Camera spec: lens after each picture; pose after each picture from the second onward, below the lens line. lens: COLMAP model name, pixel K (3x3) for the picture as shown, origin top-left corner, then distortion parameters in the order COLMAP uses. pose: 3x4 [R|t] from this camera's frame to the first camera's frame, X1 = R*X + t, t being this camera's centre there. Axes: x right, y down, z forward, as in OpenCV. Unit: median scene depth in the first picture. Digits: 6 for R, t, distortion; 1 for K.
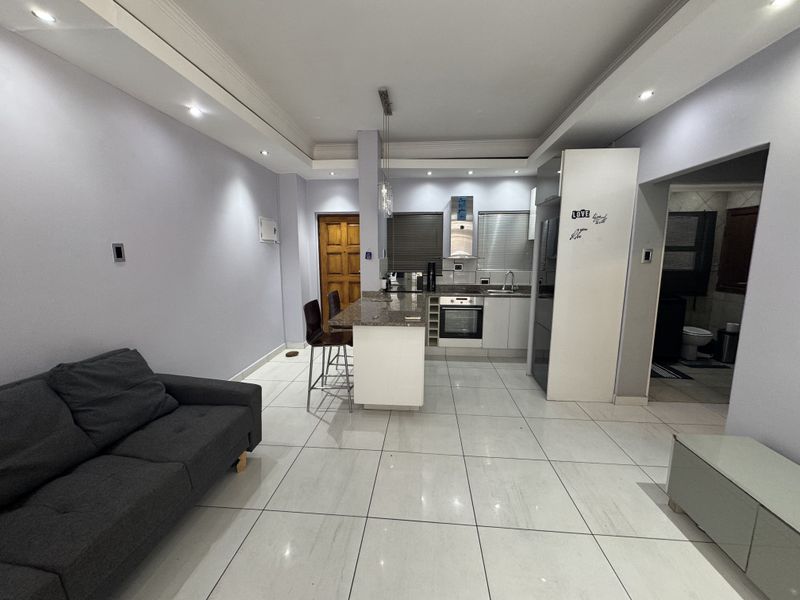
lens RADIAL K [[319.6, 0, 396.5], [0, 319.6, 300.6], [0, 0, 1]] dist [-0.002418, 0.000862]
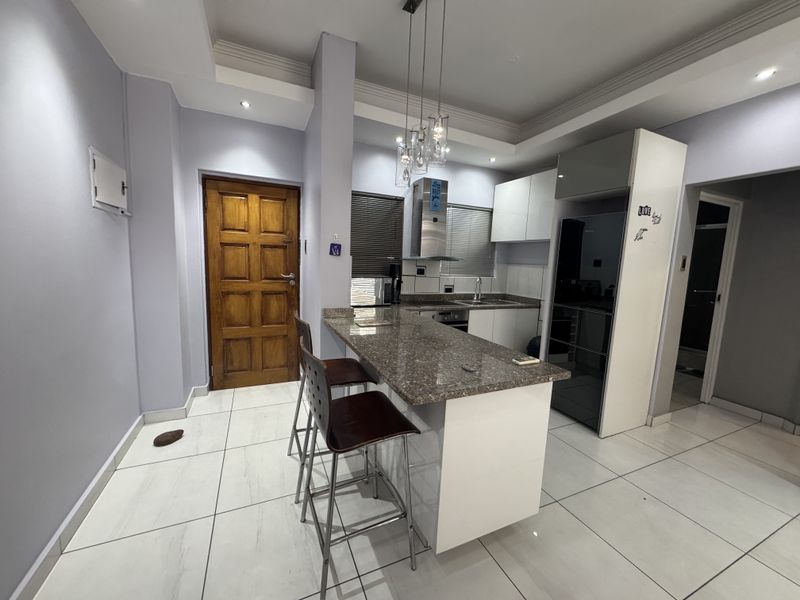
lens RADIAL K [[319.6, 0, 399.6], [0, 319.6, 299.3], [0, 0, 1]] dist [-0.002418, 0.000862]
pose [[0.871003, -0.024588, 0.490662, -0.251437], [0.032837, 0.999427, -0.008209, -0.034565], [-0.490179, 0.023262, 0.871311, 0.377021]]
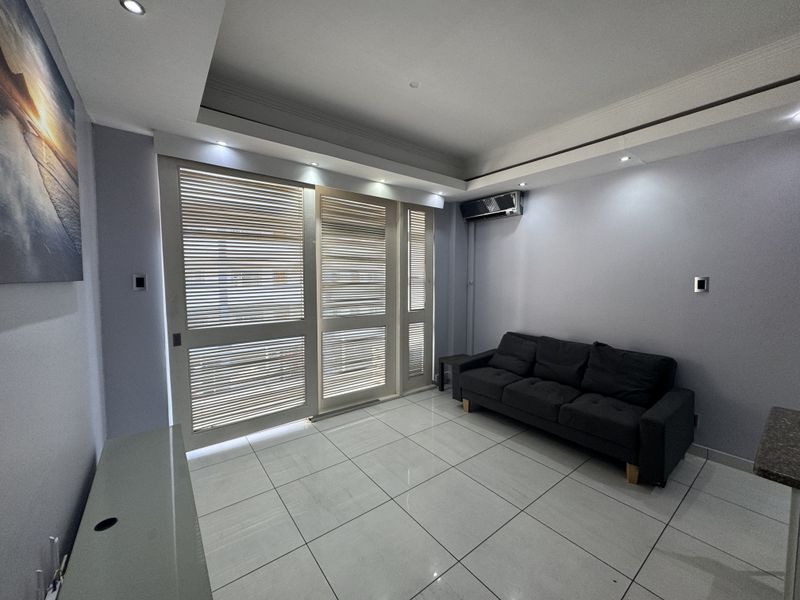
lens RADIAL K [[319.6, 0, 400.6], [0, 319.6, 298.8], [0, 0, 1]] dist [-0.002418, 0.000862]
pose [[-0.738476, 0.037394, -0.673242, 0.391978], [-0.101774, 0.980840, 0.166115, -0.089527], [0.666555, 0.191190, -0.720521, 0.551828]]
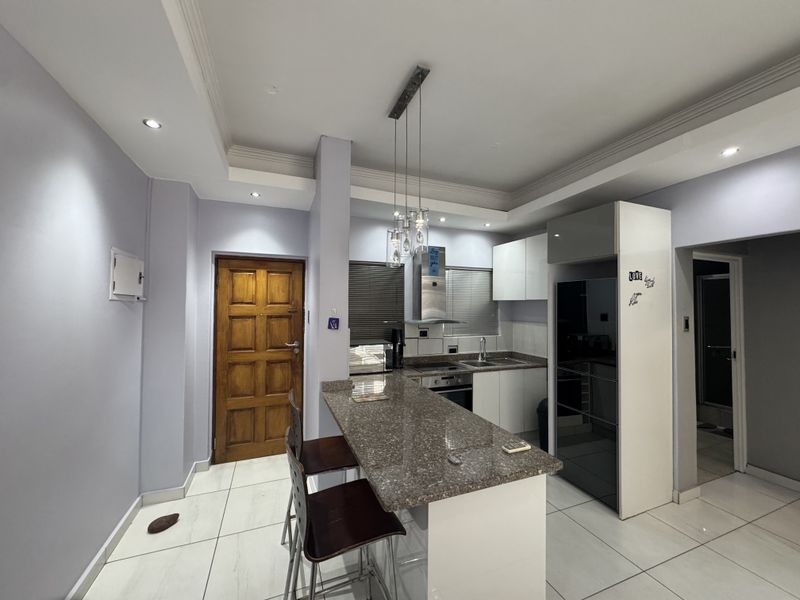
lens RADIAL K [[319.6, 0, 399.6], [0, 319.6, 298.6], [0, 0, 1]] dist [-0.002418, 0.000862]
pose [[0.893886, 0.015912, 0.448012, -0.227149], [0.060730, 0.985859, -0.156184, -0.075106], [-0.444162, 0.166819, 0.880279, 0.346265]]
